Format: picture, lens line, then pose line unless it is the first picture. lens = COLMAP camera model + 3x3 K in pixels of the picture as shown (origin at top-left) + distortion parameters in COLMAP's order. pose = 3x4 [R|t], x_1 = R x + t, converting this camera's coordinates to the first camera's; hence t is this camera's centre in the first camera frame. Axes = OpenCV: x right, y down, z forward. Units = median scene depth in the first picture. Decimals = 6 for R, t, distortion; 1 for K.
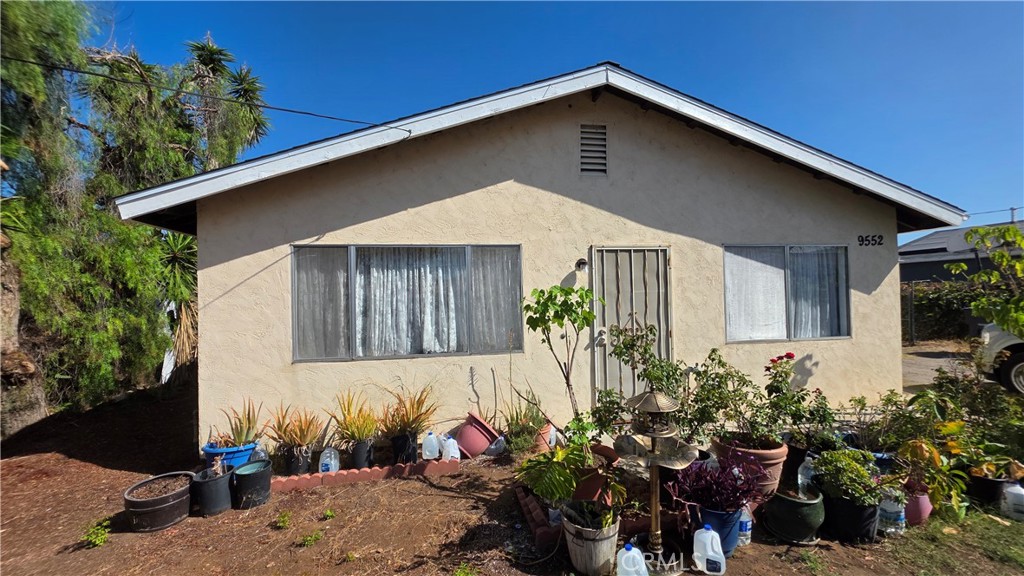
lens RADIAL K [[408.4, 0, 511.9], [0, 408.4, 289.8], [0, 0, 1]] dist [0.001306, -0.000260]
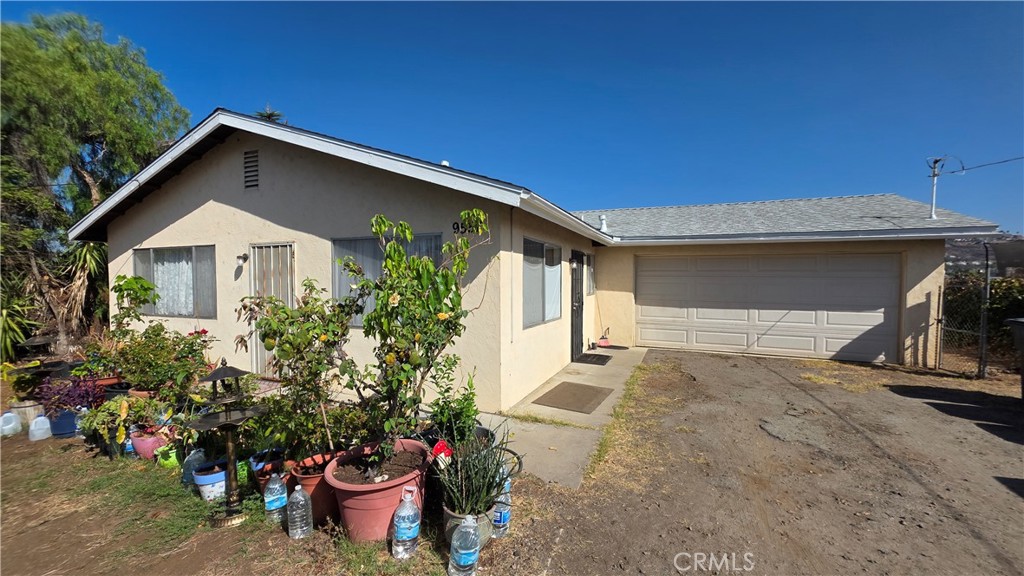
lens RADIAL K [[408.4, 0, 511.1], [0, 408.4, 290.5], [0, 0, 1]] dist [0.001306, -0.000260]
pose [[0.841414, 0.037223, -0.539108, 1.631299], [-0.006413, 0.998242, 0.058916, -0.038984], [0.540354, -0.046116, 0.840173, 0.329580]]
